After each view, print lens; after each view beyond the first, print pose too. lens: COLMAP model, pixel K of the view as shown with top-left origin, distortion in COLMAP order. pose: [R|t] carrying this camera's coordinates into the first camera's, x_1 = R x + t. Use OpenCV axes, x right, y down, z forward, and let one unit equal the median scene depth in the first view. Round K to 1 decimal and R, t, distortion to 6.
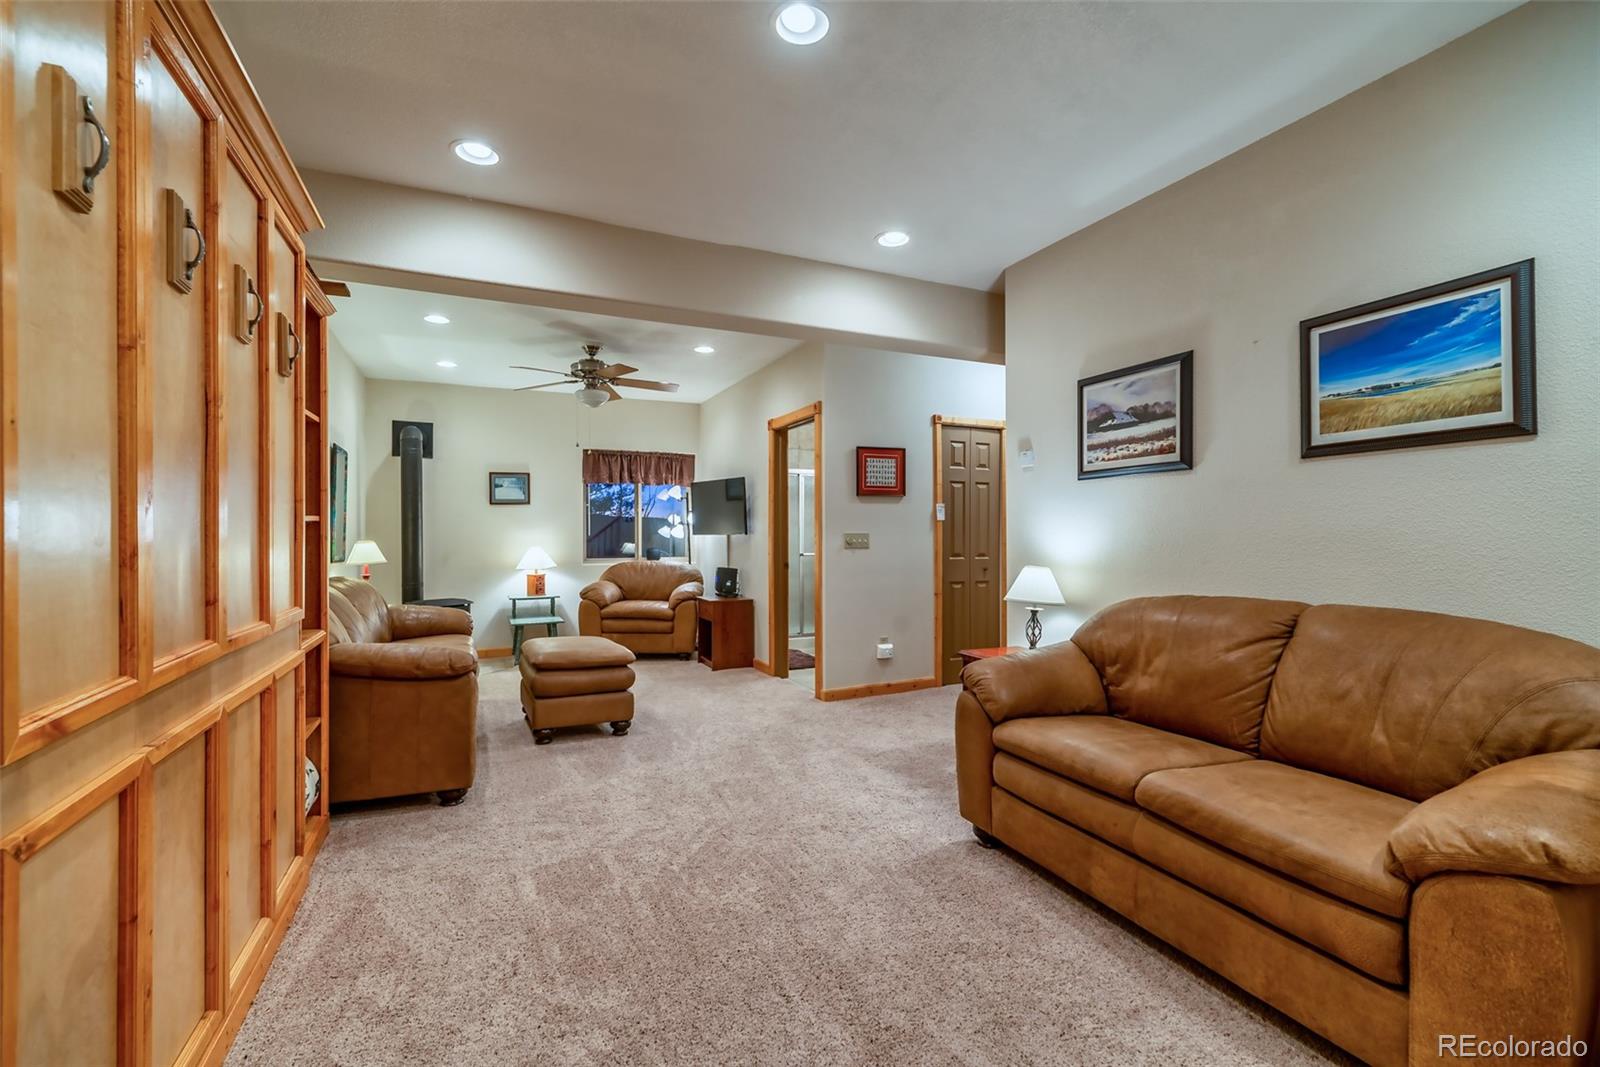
lens RADIAL K [[692.1, 0, 797.6], [0, 692.1, 535.0], [0, 0, 1]] dist [0.008495, 0.000687]
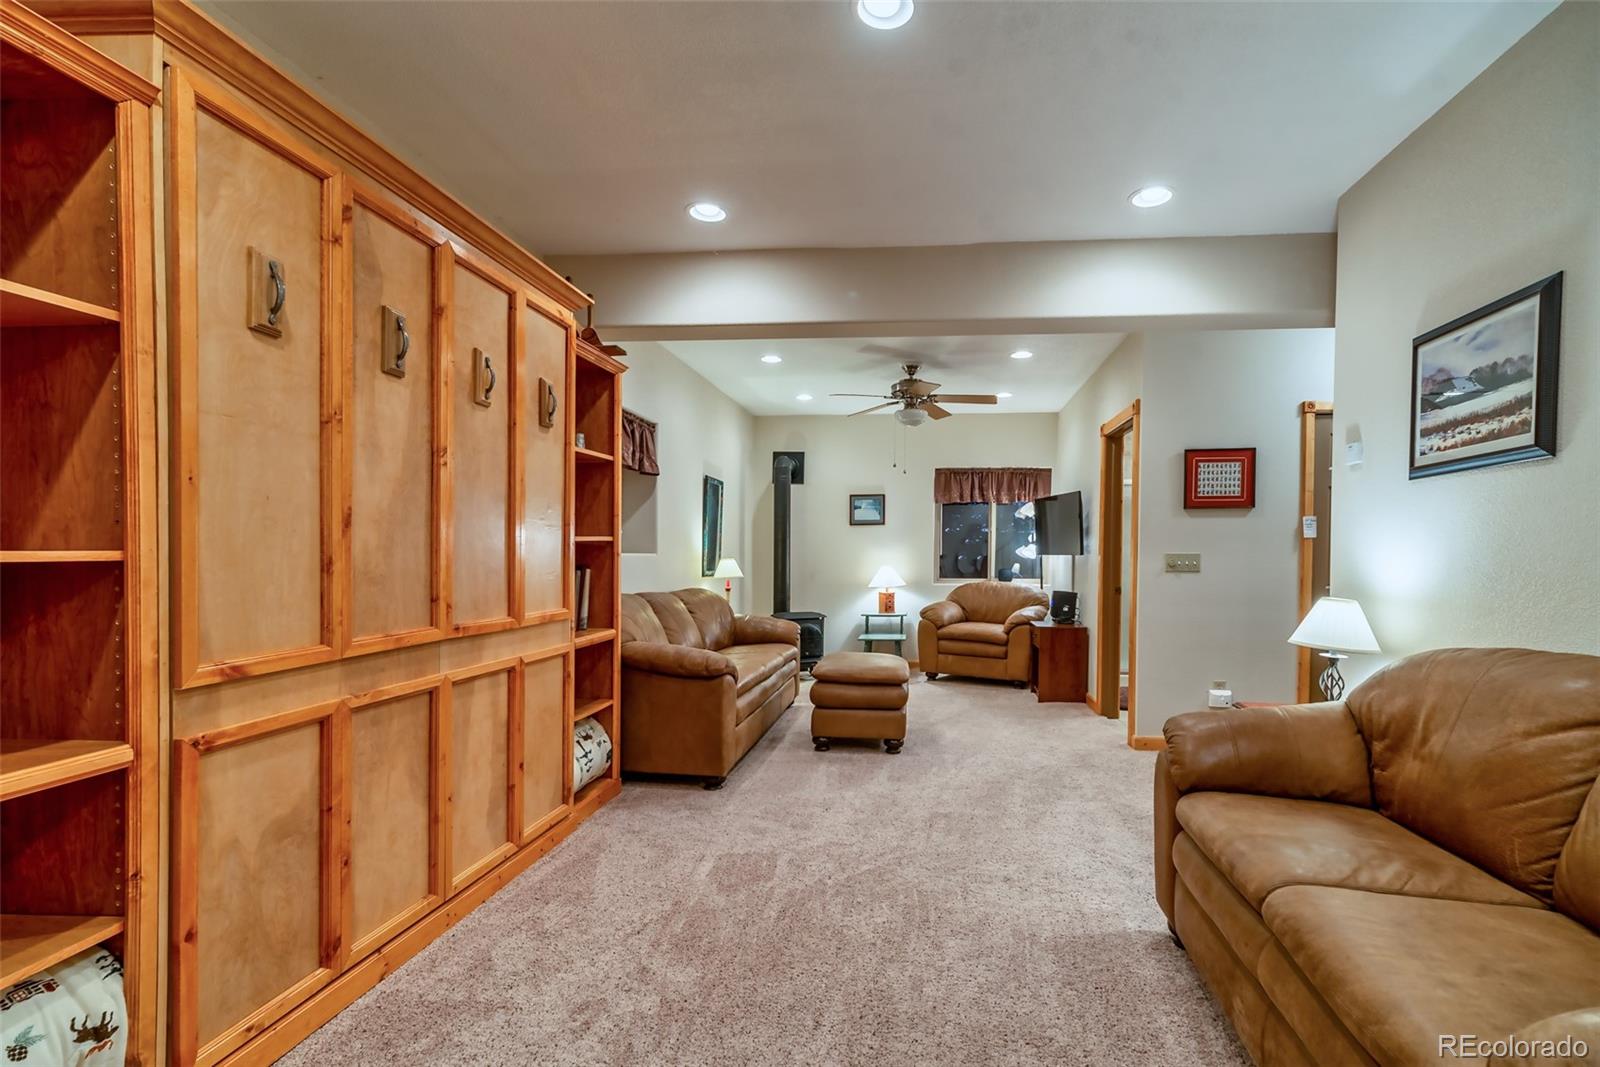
lens RADIAL K [[735.5, 0, 879.5], [0, 735.5, 562.5], [0, 0, 1]] dist [0.009853, 0.000969]
pose [[0.874375, 0.011102, -0.485124, 0.264347], [-0.006697, 0.999919, 0.010813, 0.001020], [0.485205, -0.006206, 0.874378, 0.063981]]
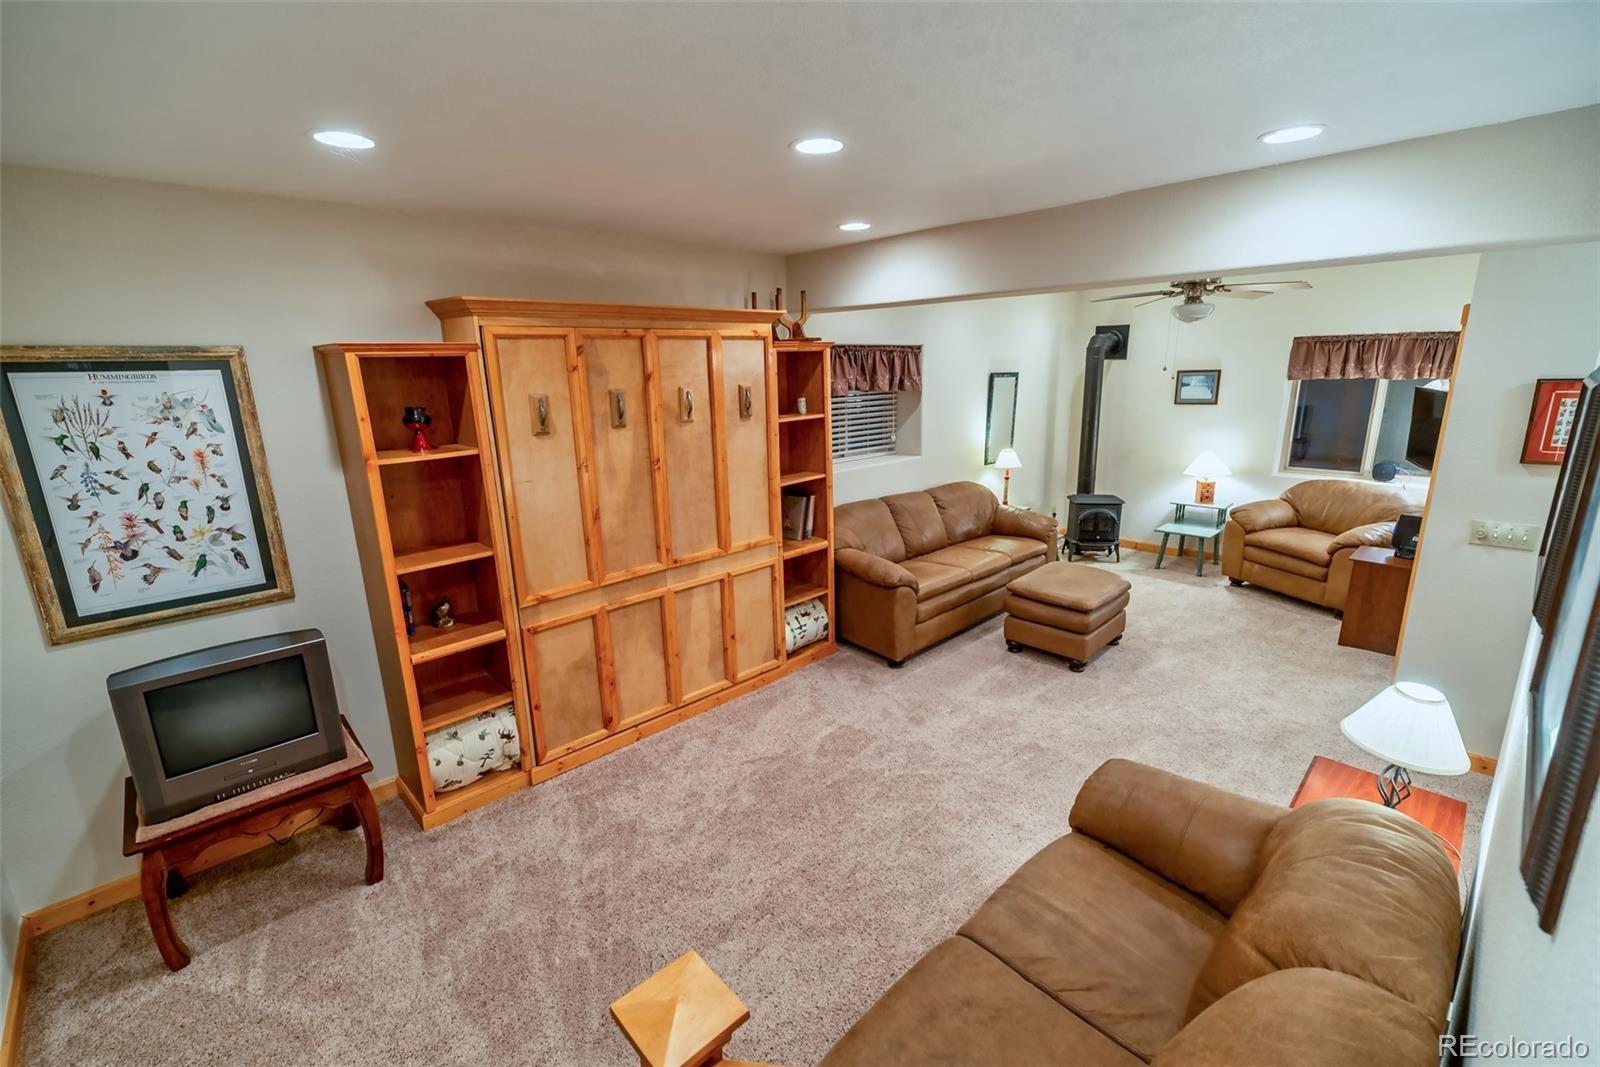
lens RADIAL K [[692.1, 0, 788.7], [0, 692.1, 529.2], [0, 0, 1]] dist [0.008495, 0.000687]
pose [[0.321395, 0.211648, -0.922990, 0.605460], [0.021713, 0.972799, 0.230630, -0.203246], [0.946696, -0.094164, 0.308057, 0.288061]]
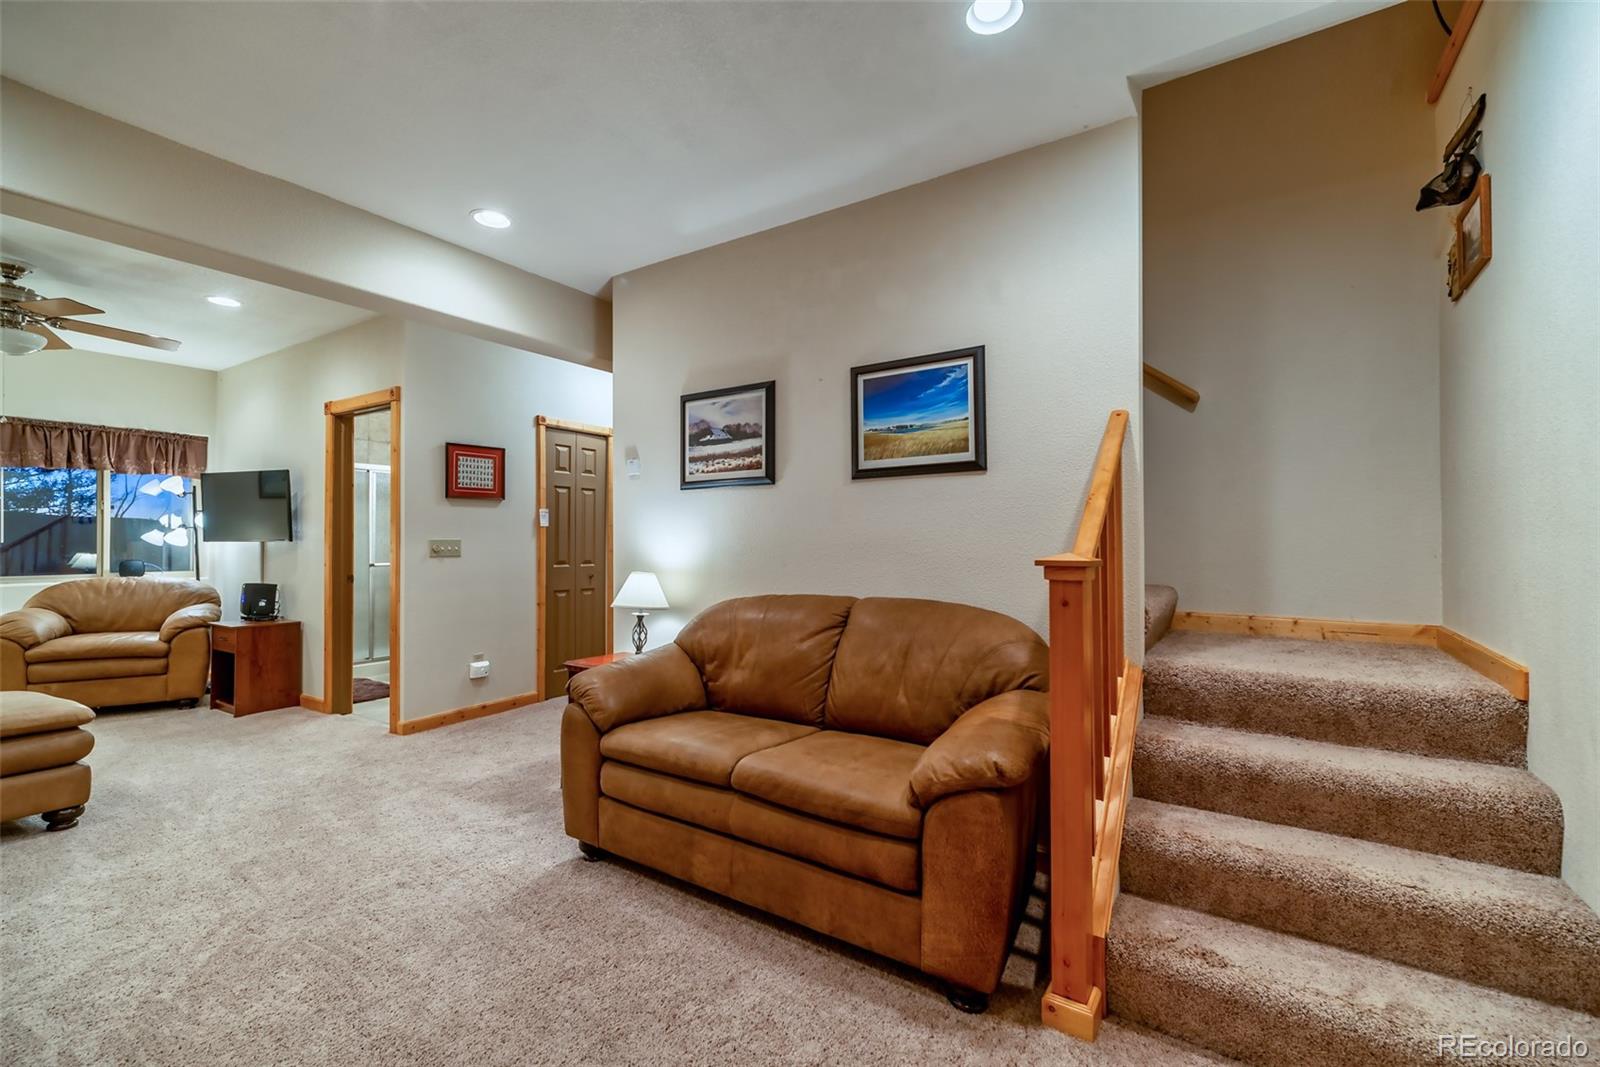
lens RADIAL K [[692.1, 0, 796.9], [0, 692.1, 534.6], [0, 0, 1]] dist [0.008495, 0.000687]
pose [[0.849688, 0.005146, 0.527261, -0.001191], [0.000269, 0.999948, -0.010192, -0.000058], [-0.527286, 0.008802, 0.849642, 0.008895]]
